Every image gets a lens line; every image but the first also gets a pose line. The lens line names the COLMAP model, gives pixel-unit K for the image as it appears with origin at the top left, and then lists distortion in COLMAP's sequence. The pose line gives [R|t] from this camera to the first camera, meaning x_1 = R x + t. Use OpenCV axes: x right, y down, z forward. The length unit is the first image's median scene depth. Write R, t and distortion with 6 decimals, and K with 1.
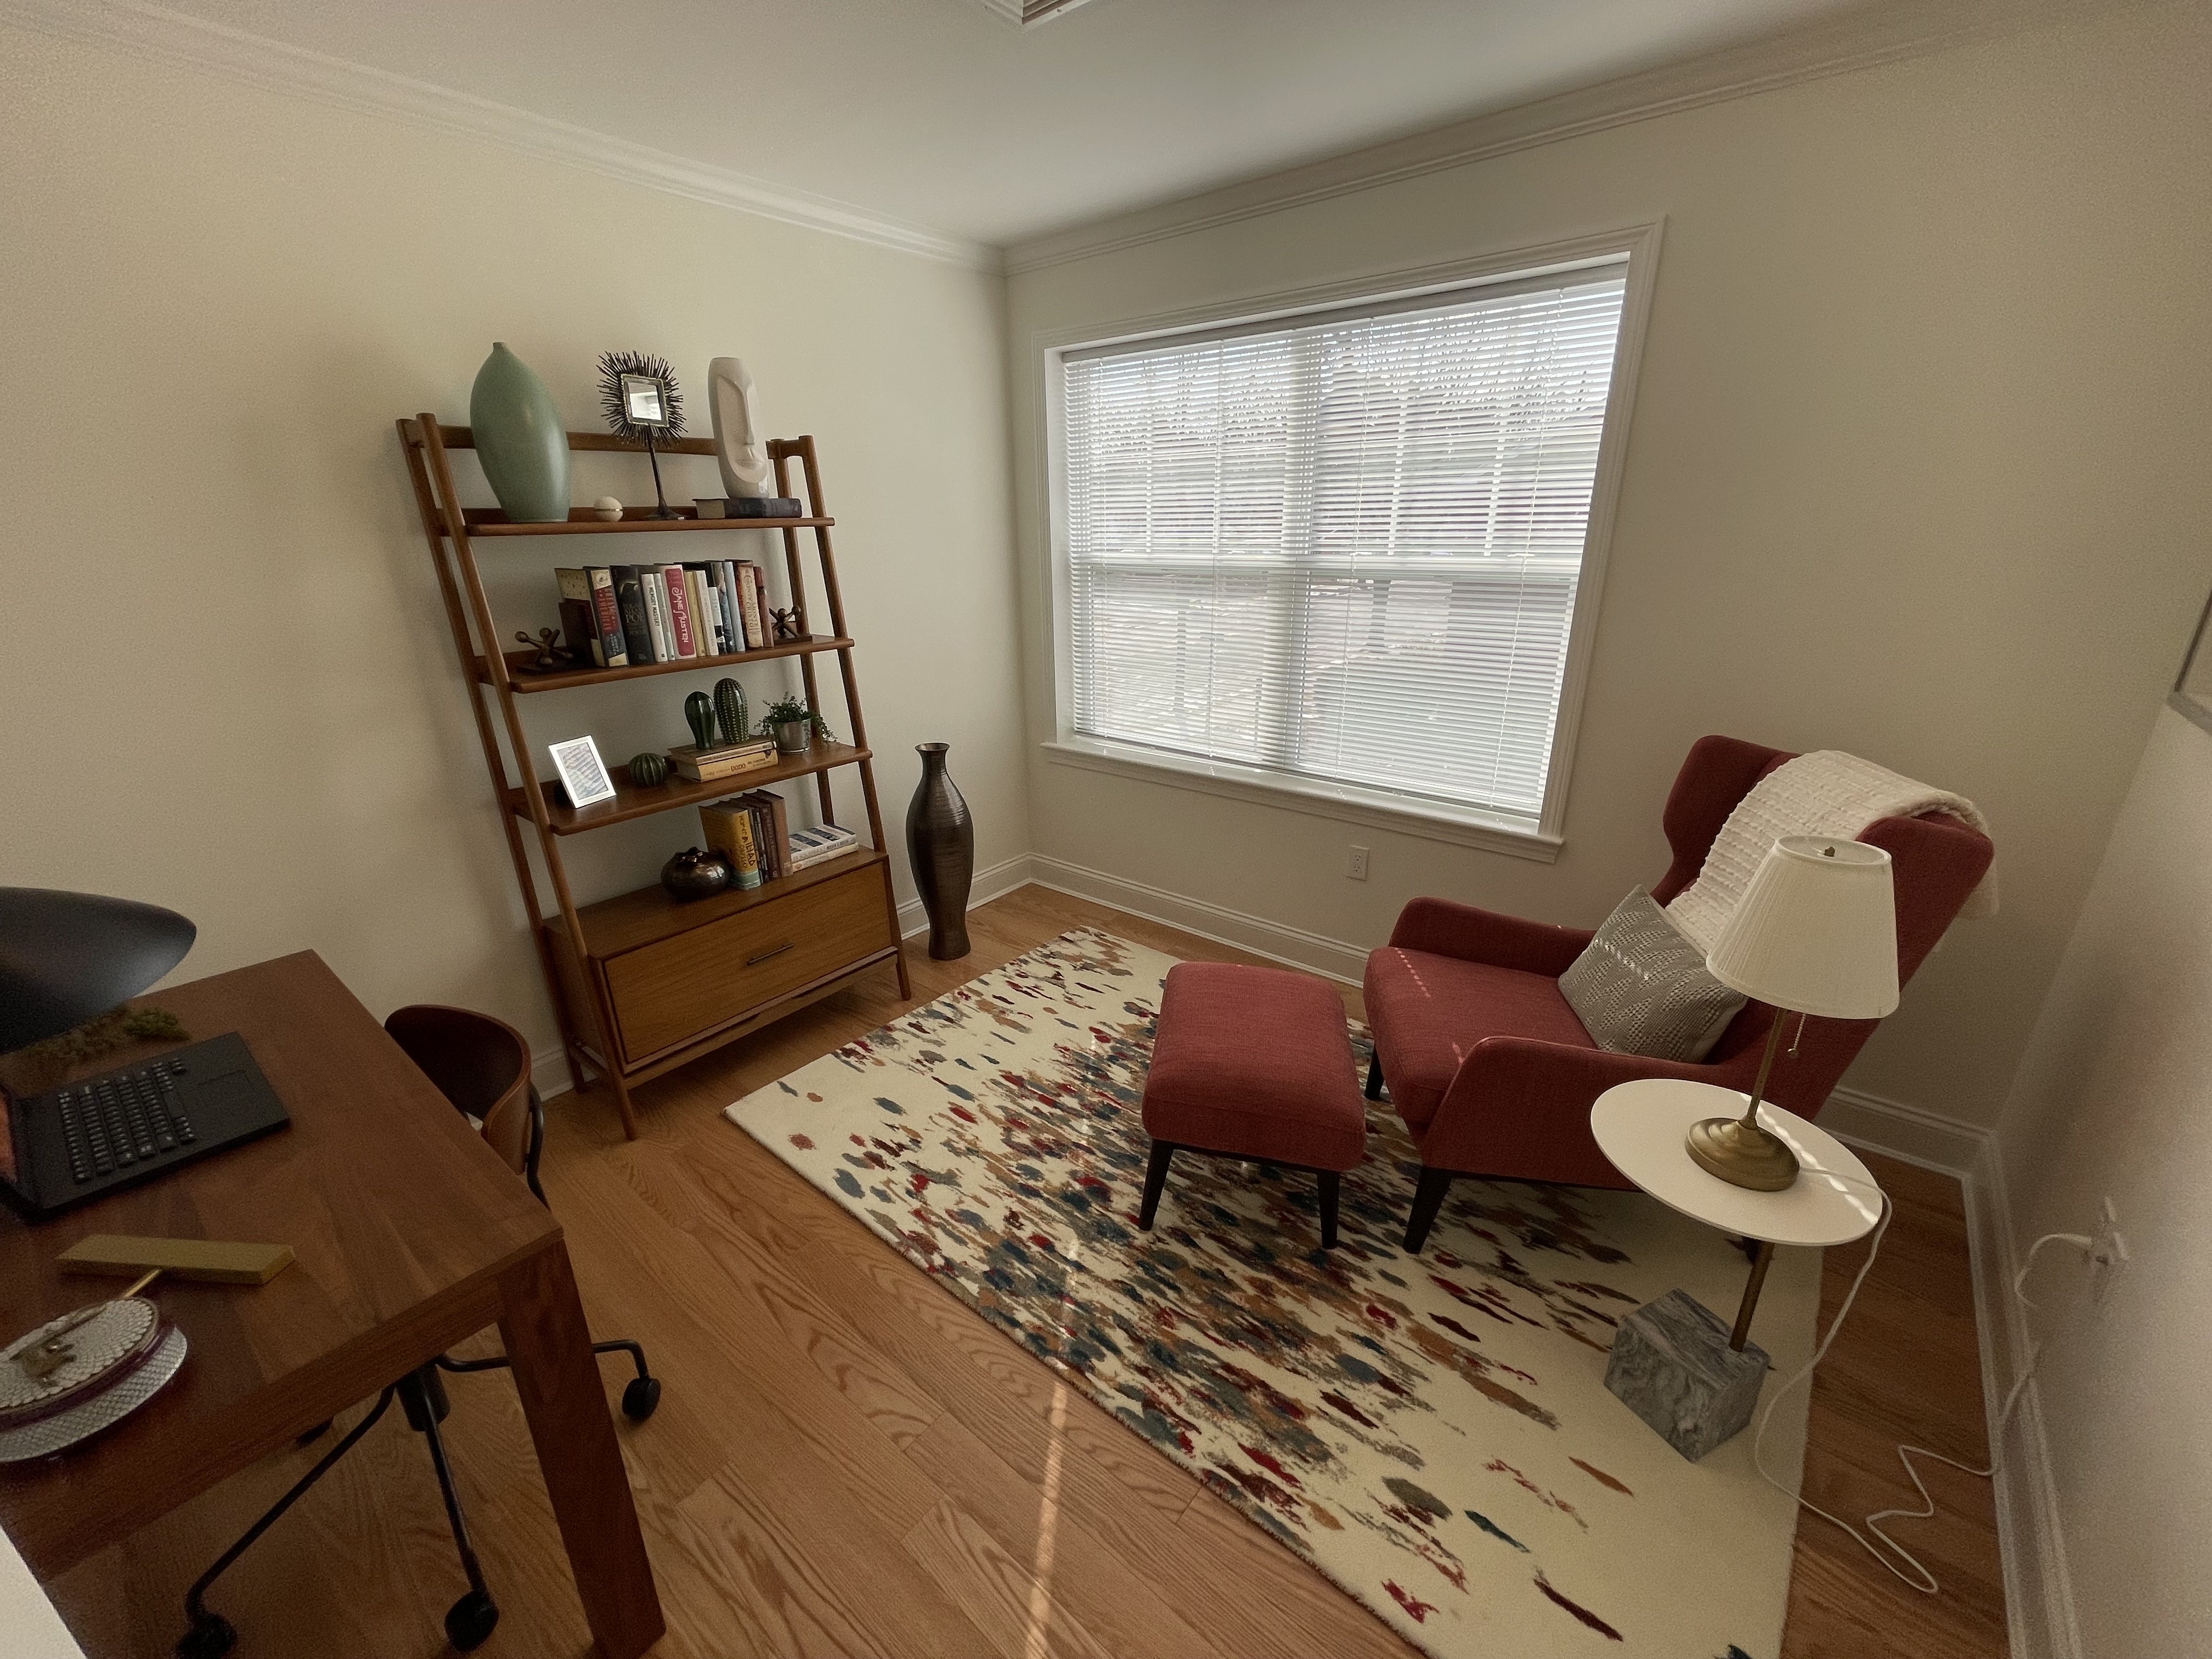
lens RADIAL K [[886.5, 0, 1108.6], [0, 886.5, 836.3], [0, 0, 1]] dist [-0.004331, 0.000057]
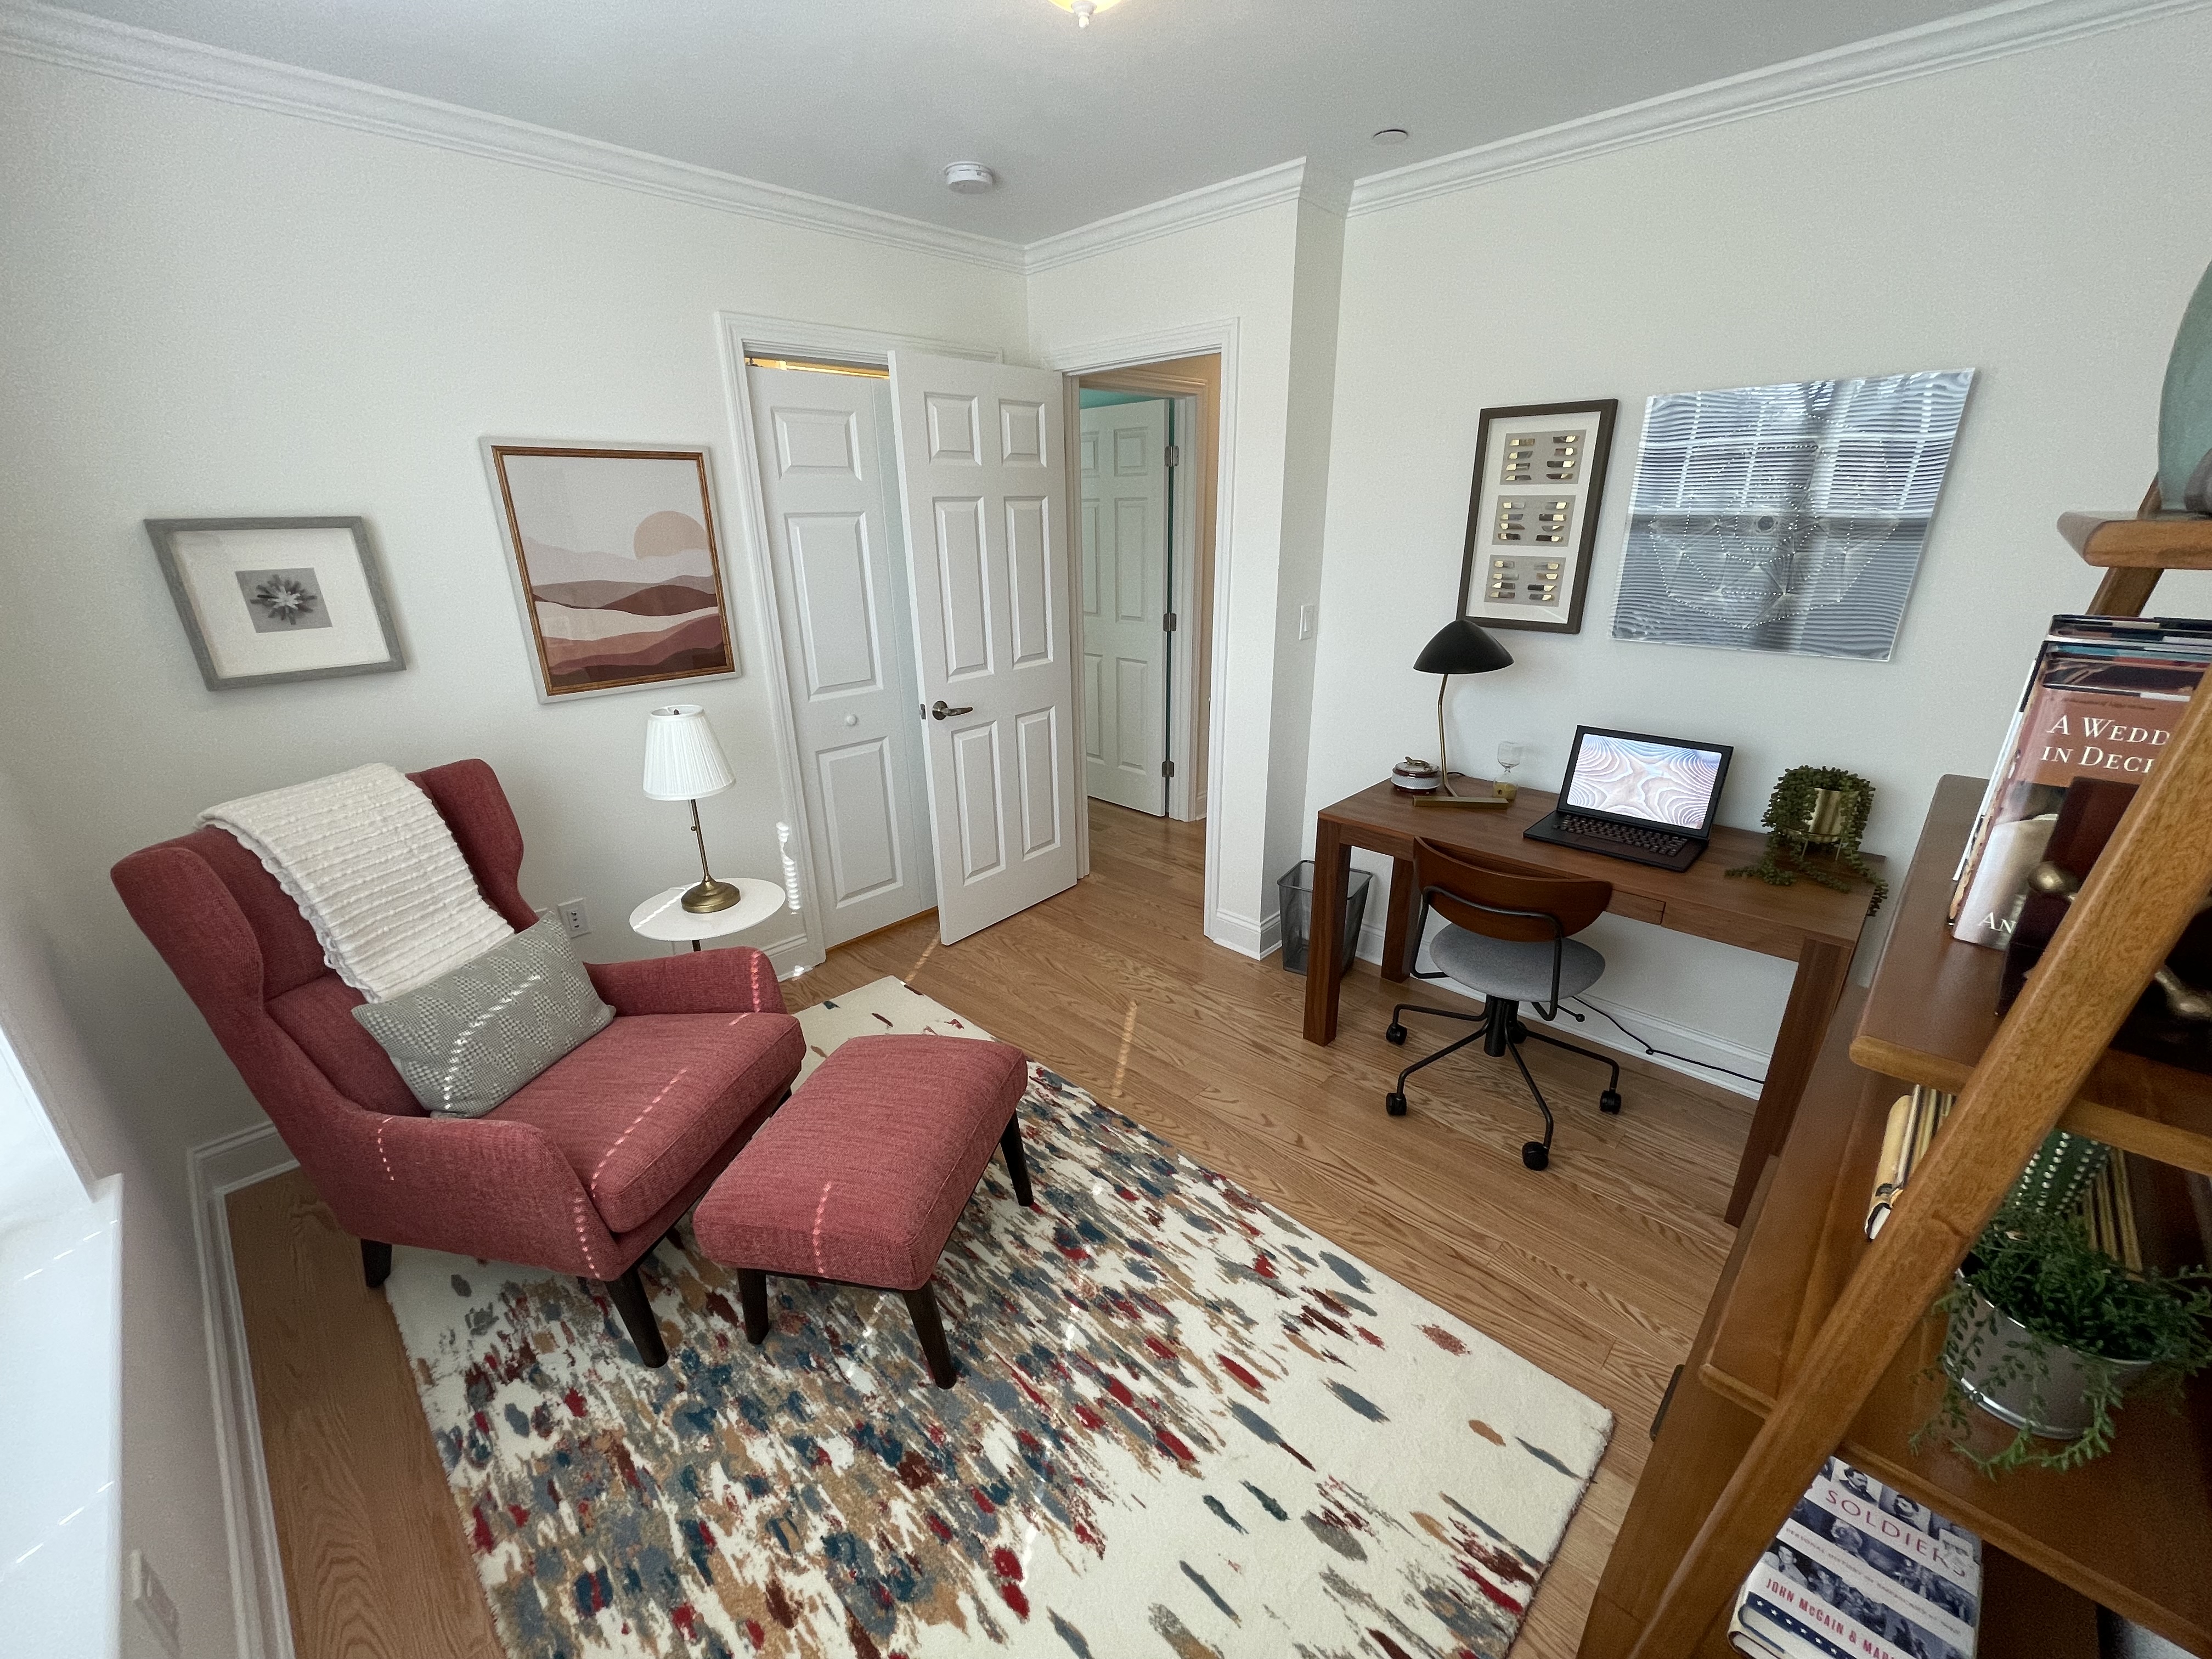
lens RADIAL K [[886.5, 0, 1109.6], [0, 886.5, 838.2], [0, 0, 1]] dist [-0.004331, 0.000057]
pose [[-0.996141, -0.006792, 0.087509, -0.130678], [0.051188, 0.764943, 0.642060, -0.502604], [-0.071301, 0.644062, -0.761643, 1.377381]]
